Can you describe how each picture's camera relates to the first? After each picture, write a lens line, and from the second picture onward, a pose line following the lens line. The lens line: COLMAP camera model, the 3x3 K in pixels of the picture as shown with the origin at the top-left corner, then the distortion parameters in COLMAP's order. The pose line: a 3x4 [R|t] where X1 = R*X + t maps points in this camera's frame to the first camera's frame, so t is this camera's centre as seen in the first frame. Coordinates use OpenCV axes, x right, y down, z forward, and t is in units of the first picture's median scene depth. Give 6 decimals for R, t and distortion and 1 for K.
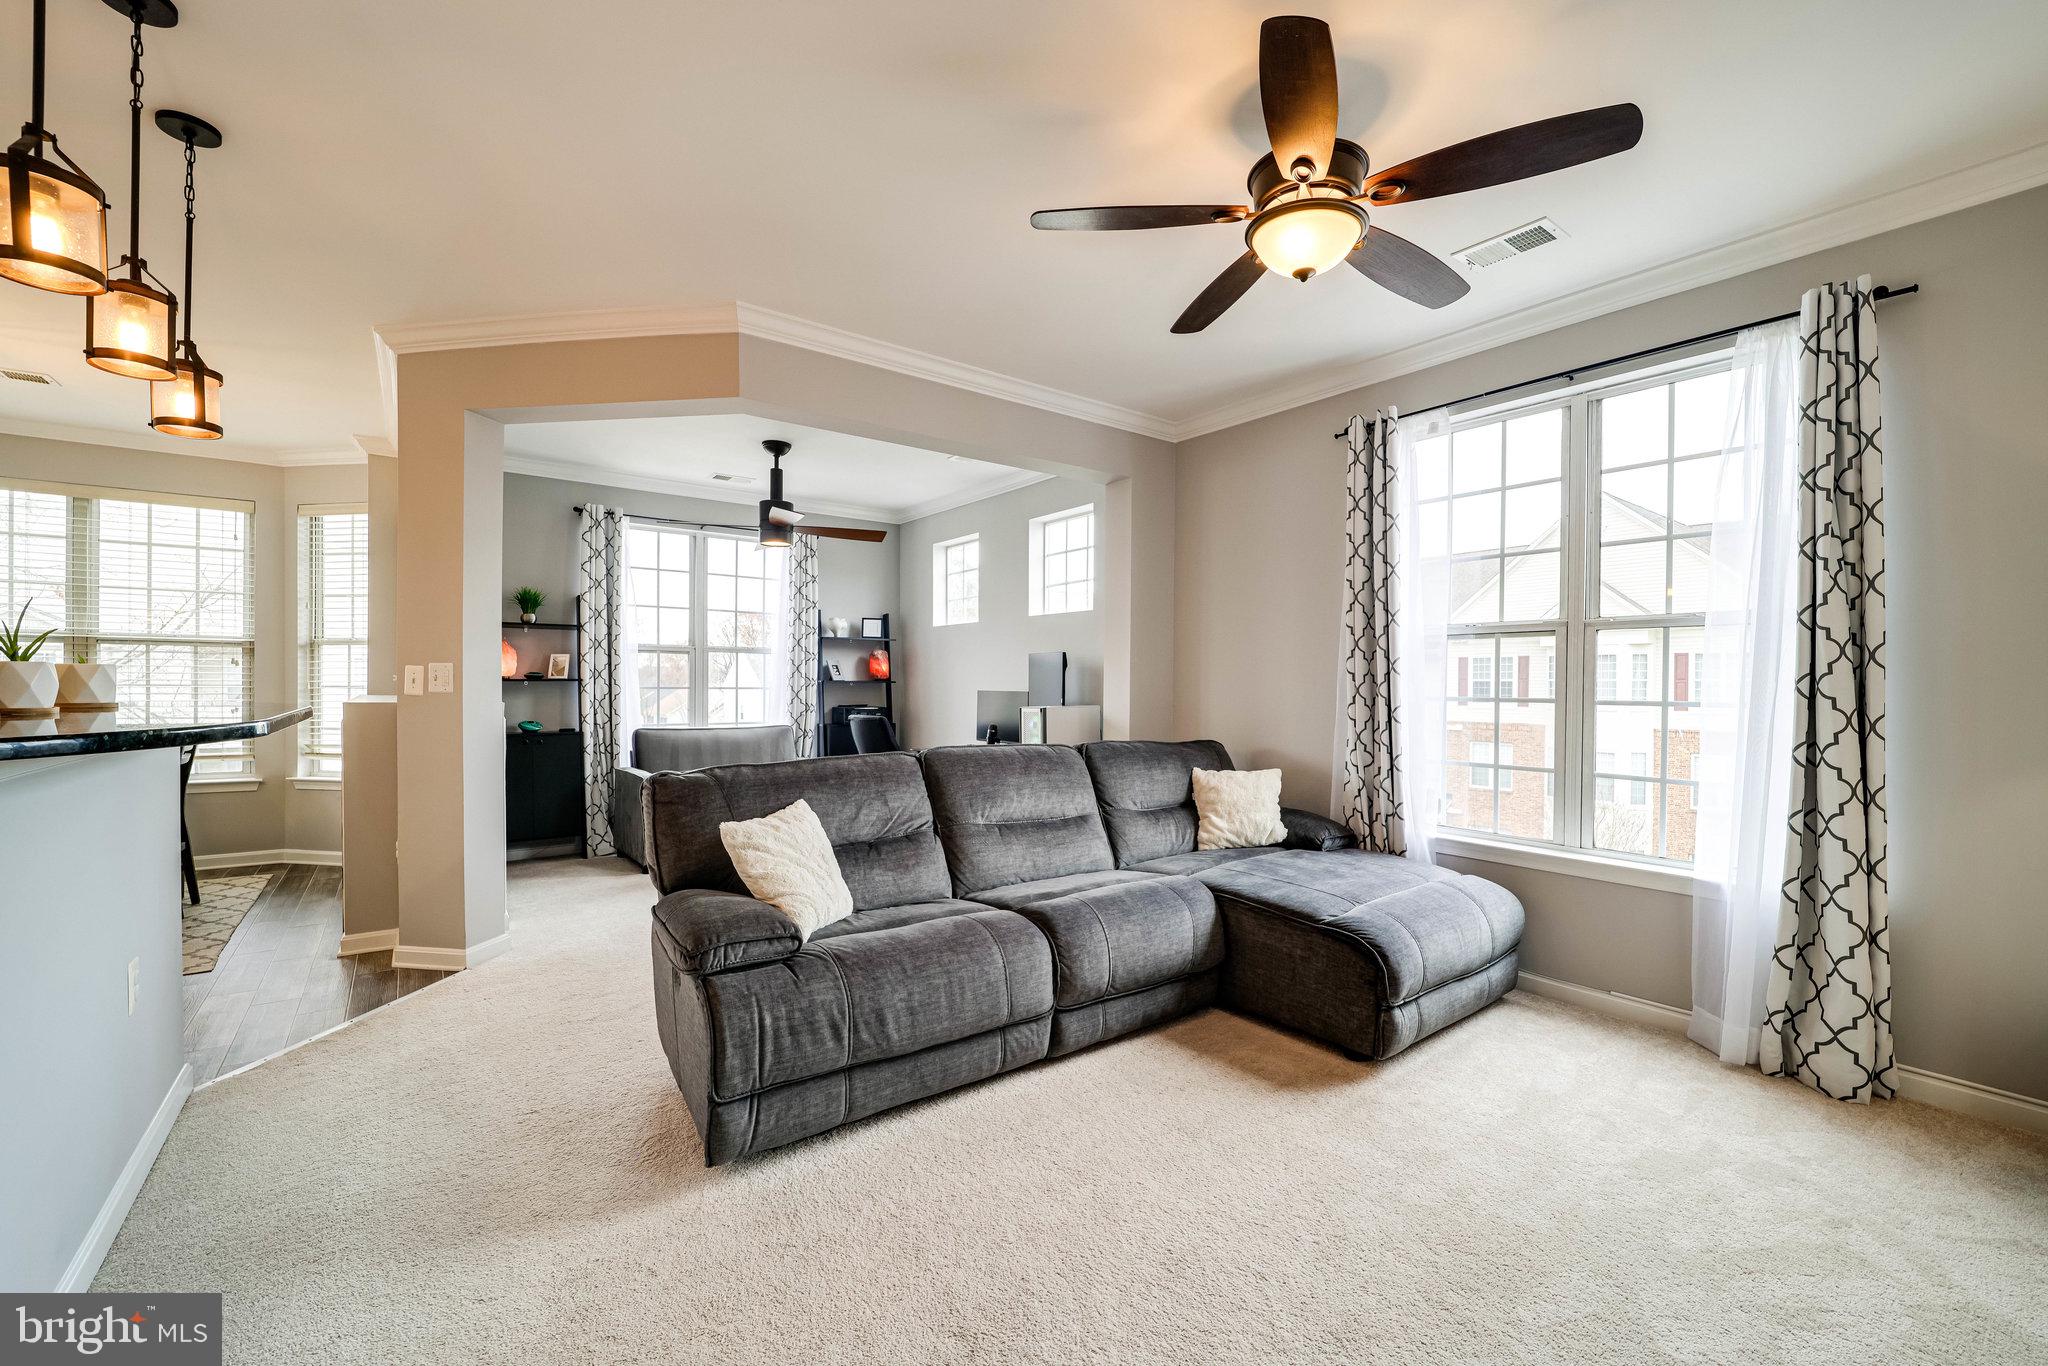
lens RADIAL K [[819.4, 0, 1028.9], [0, 819.4, 688.5], [0, 0, 1]] dist [-0.002442, -0.006141]
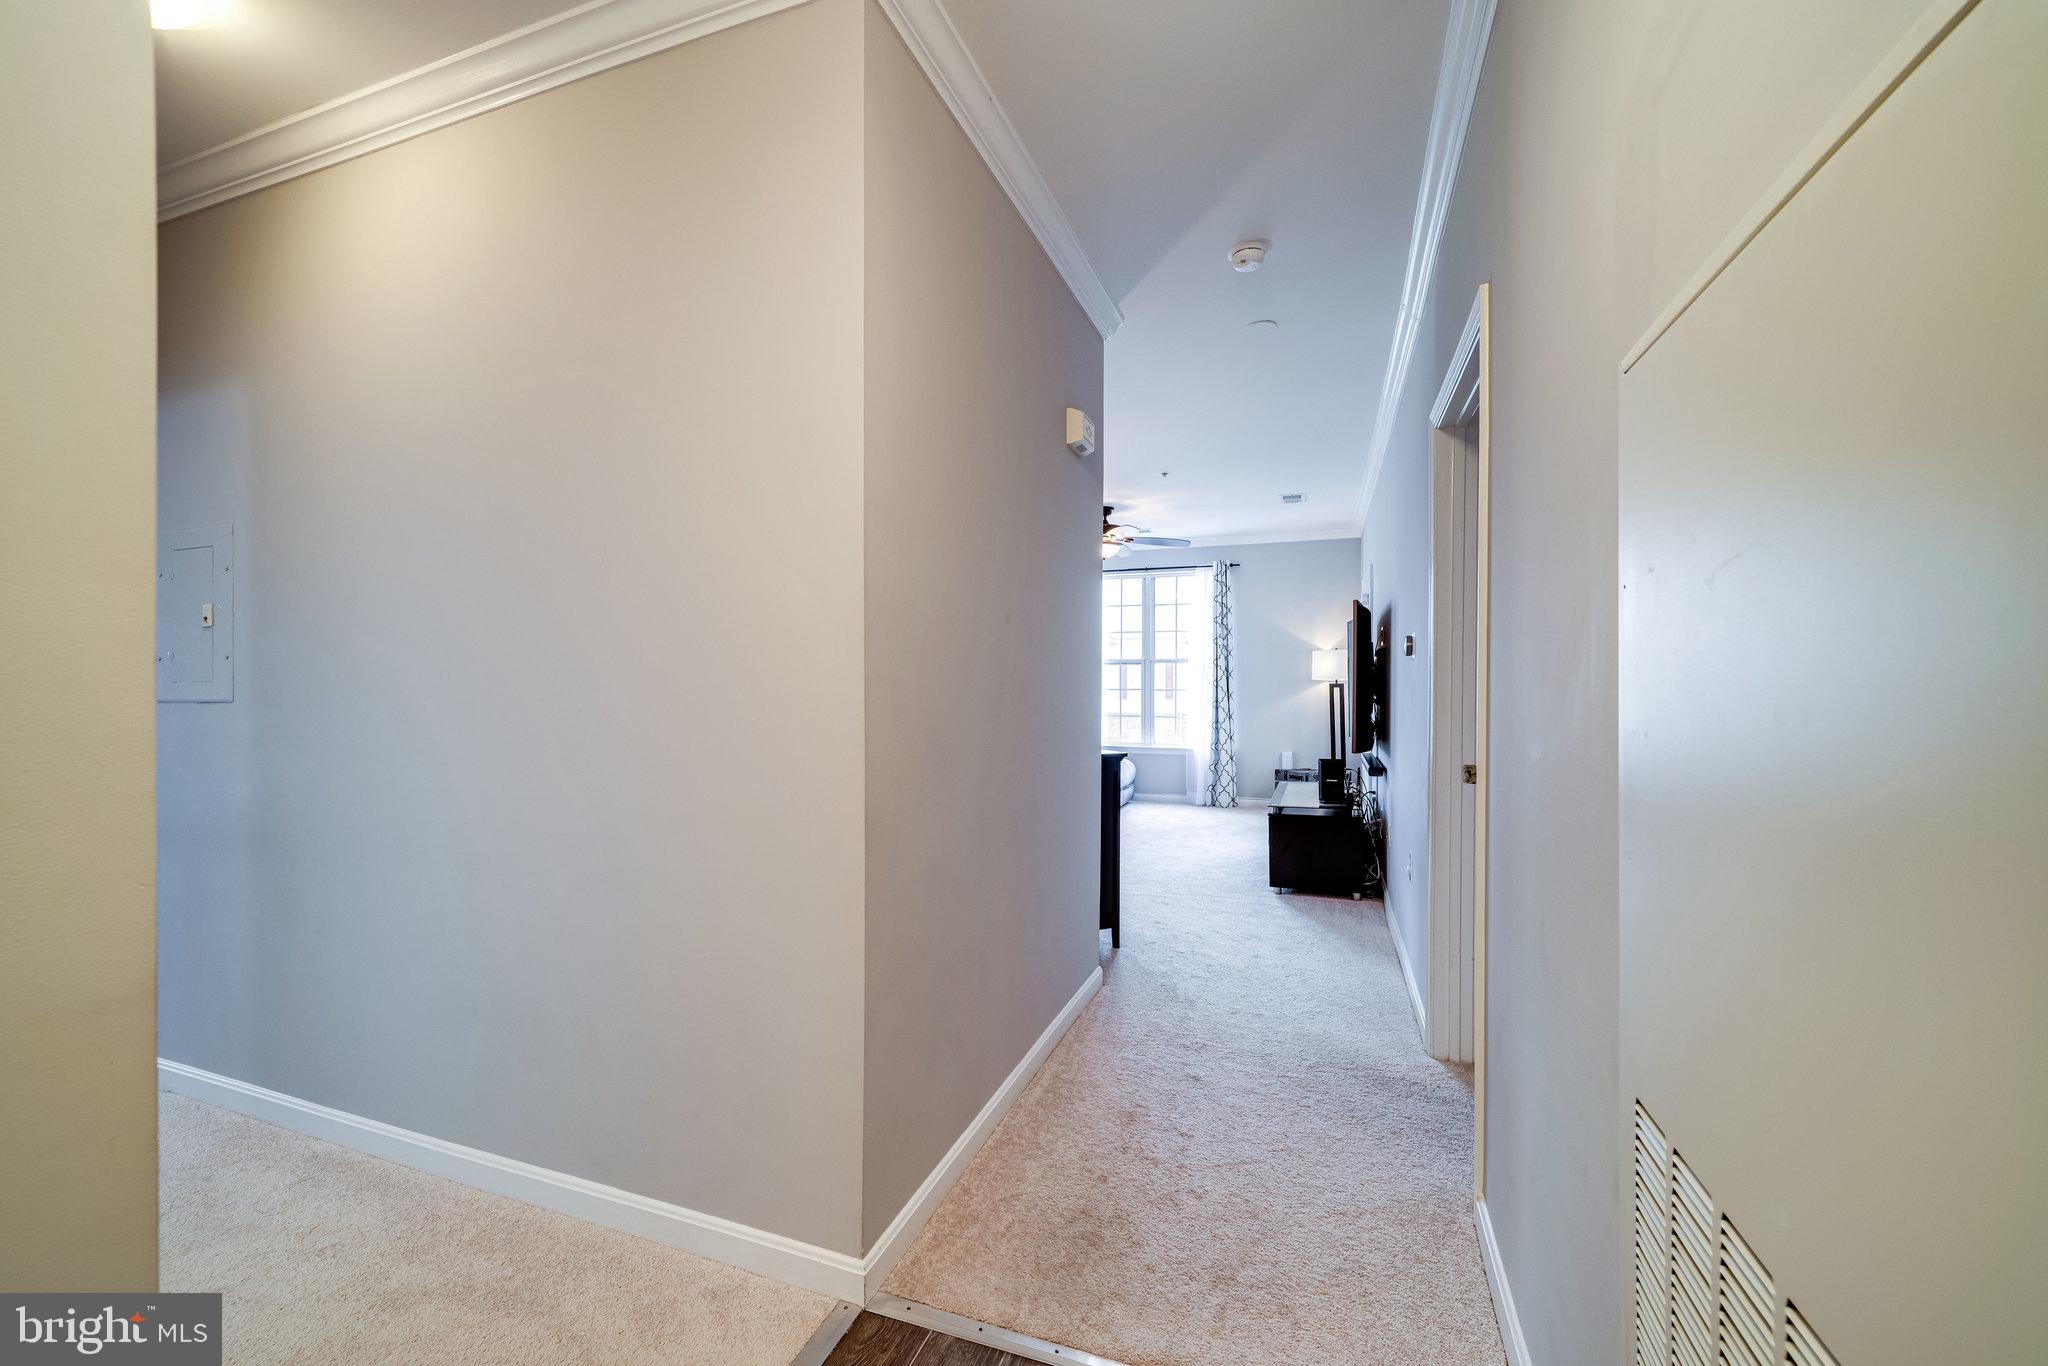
lens RADIAL K [[819.4, 0, 1028.9], [0, 819.4, 688.5], [0, 0, 1]] dist [-0.002442, -0.006141]
pose [[0.842856, -0.011985, 0.538005, -1.124431], [0.012535, 0.999918, 0.002638, -0.000490], [-0.537993, 0.004521, 0.842937, -1.065200]]
